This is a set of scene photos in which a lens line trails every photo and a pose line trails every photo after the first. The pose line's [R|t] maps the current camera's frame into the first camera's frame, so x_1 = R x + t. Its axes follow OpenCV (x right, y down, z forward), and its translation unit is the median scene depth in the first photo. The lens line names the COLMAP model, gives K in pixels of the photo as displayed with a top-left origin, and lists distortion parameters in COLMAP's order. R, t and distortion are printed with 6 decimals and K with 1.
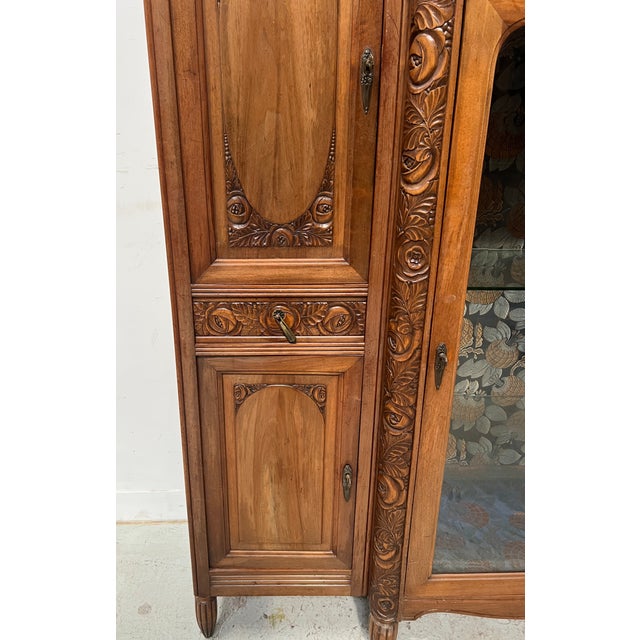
lens RADIAL K [[487.4, 0, 284.8], [0, 487.4, 326.7], [0, 0, 1]] dist [0.051403, -0.071554]
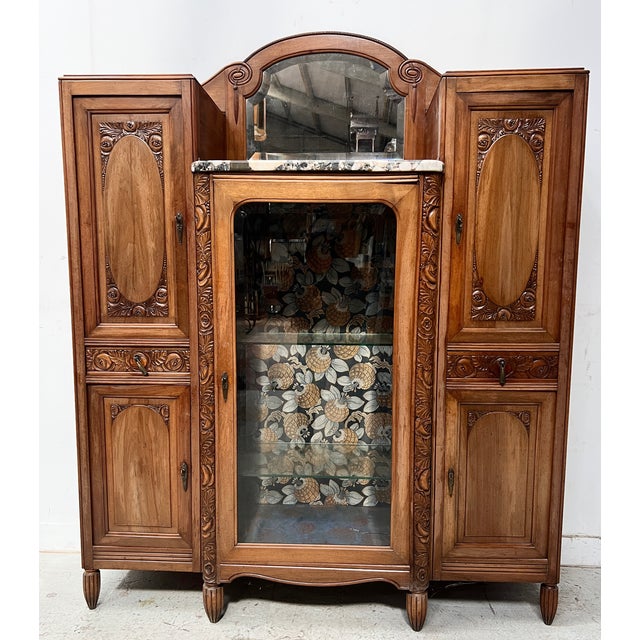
lens RADIAL K [[580.6, 0, 321.2], [0, 580.6, 353.0], [0, 0, 1]] dist [0.029513, -0.026479]
pose [[0.998591, 0.013709, -0.051272, 0.759717], [-0.024811, 0.974583, -0.222649, 0.408965], [0.046916, 0.223607, 0.973550, -0.948977]]
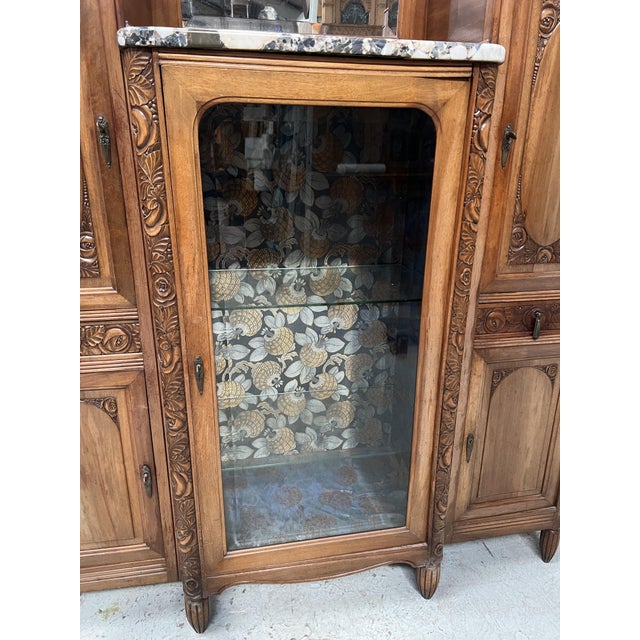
lens RADIAL K [[486.8, 0, 320.2], [0, 486.8, 318.9], [0, 0, 1]] dist [0.046691, -0.062706]
pose [[0.984160, -0.048991, 0.170378, 0.419802], [0.050977, 0.998673, -0.007297, -0.033394], [-0.169795, 0.015867, 0.985352, -0.230779]]
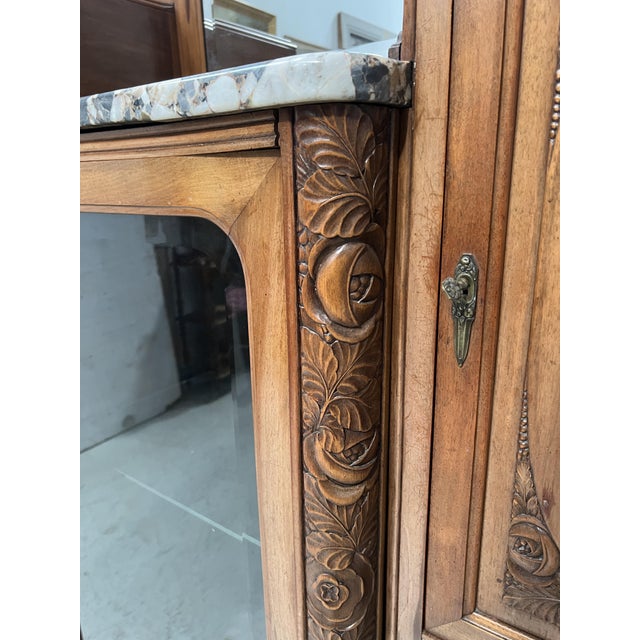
lens RADIAL K [[494.0, 0, 321.7], [0, 494.0, 326.2], [0, 0, 1]] dist [0.015830, -0.008745]
pose [[0.814522, 0.152906, -0.559619, 1.270141], [-0.179010, 0.983813, 0.008261, -0.424489], [0.551823, 0.093448, 0.828709, 0.469699]]
